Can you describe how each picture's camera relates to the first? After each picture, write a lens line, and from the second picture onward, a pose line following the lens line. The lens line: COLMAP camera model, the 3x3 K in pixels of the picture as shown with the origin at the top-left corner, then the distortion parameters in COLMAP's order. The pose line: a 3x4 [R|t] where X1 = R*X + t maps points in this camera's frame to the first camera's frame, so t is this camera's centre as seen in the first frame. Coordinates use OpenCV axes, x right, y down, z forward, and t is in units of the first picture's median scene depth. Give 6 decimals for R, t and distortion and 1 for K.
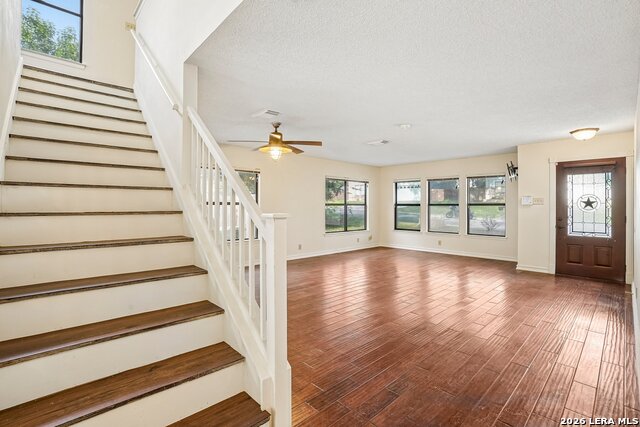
lens RADIAL K [[301.6, 0, 323.3], [0, 301.6, 209.1], [0, 0, 1]] dist [-0.003161, 0.001774]
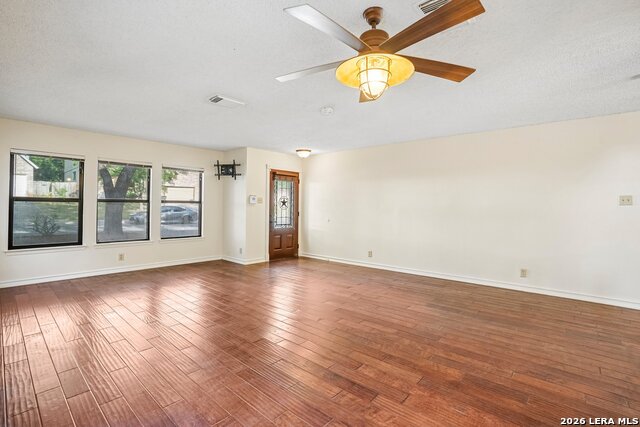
lens RADIAL K [[301.6, 0, 319.6], [0, 301.6, 208.5], [0, 0, 1]] dist [-0.003161, 0.001774]
pose [[-0.045304, -0.004079, 0.998965, -0.457395], [0.002429, 0.999988, 0.004194, 0.000579], [-0.998970, 0.002616, -0.045294, 0.857911]]
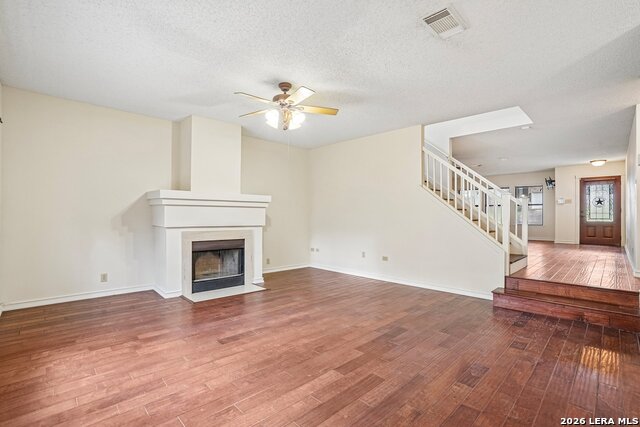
lens RADIAL K [[301.6, 0, 316.8], [0, 301.6, 215.4], [0, 0, 1]] dist [-0.003161, 0.001774]
pose [[0.999904, 0.013213, -0.004095, -0.684558], [-0.013285, 0.999750, -0.017975, 0.103494], [0.003856, 0.018028, 0.999830, -0.683796]]
